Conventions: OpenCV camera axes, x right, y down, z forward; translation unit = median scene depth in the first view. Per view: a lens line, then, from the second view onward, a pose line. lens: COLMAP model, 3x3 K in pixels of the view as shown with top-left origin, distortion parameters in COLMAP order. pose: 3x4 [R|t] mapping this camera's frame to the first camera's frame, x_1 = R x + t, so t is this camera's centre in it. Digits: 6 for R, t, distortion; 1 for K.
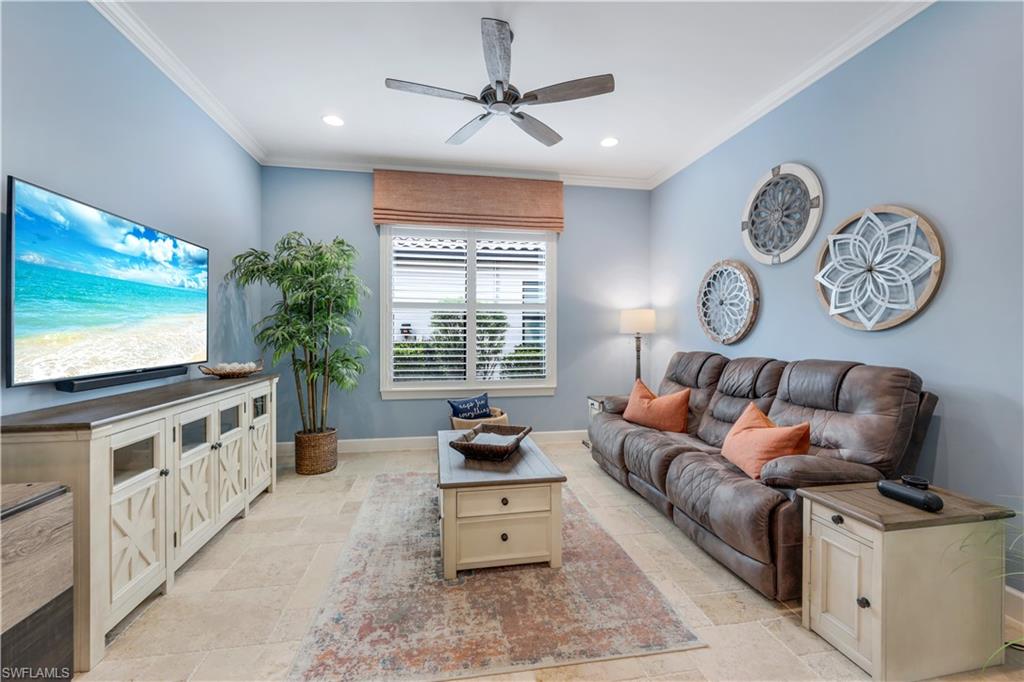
lens RADIAL K [[421.4, 0, 511.8], [0, 421.4, 334.6], [0, 0, 1]] dist [0.001482, 0.000092]
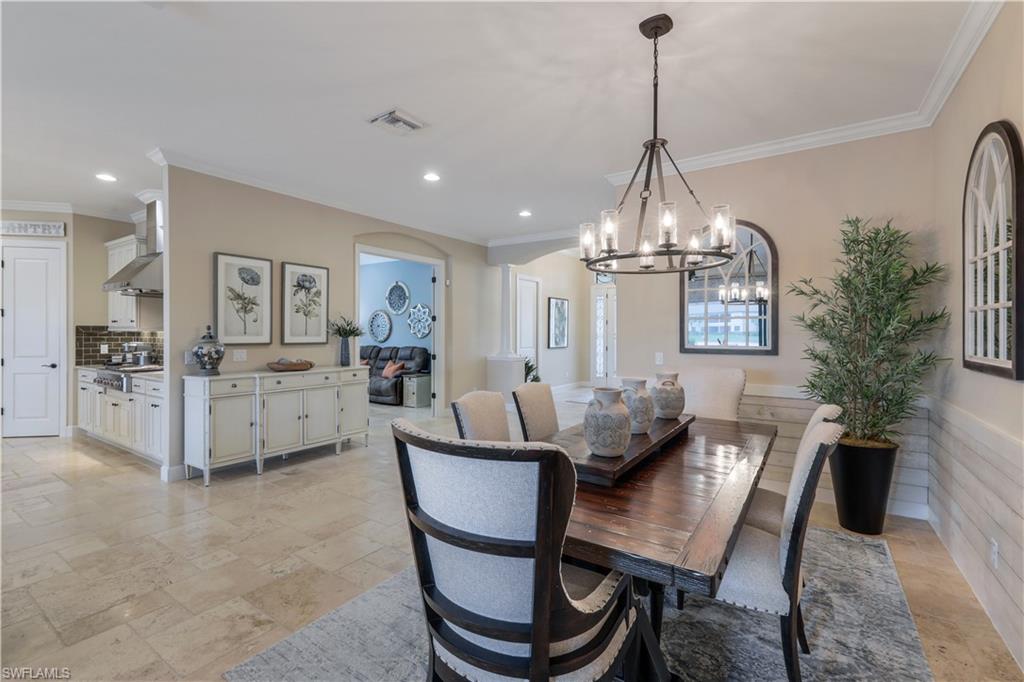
lens RADIAL K [[454.9, 0, 511.9], [0, 454.9, 335.1], [0, 0, 1]] dist [-0.000319, -0.000032]
pose [[0.690475, 0.002147, 0.723353, -1.249795], [-0.002221, 0.999997, -0.000848, -0.028144], [-0.723352, -0.001021, 0.690478, -1.986523]]
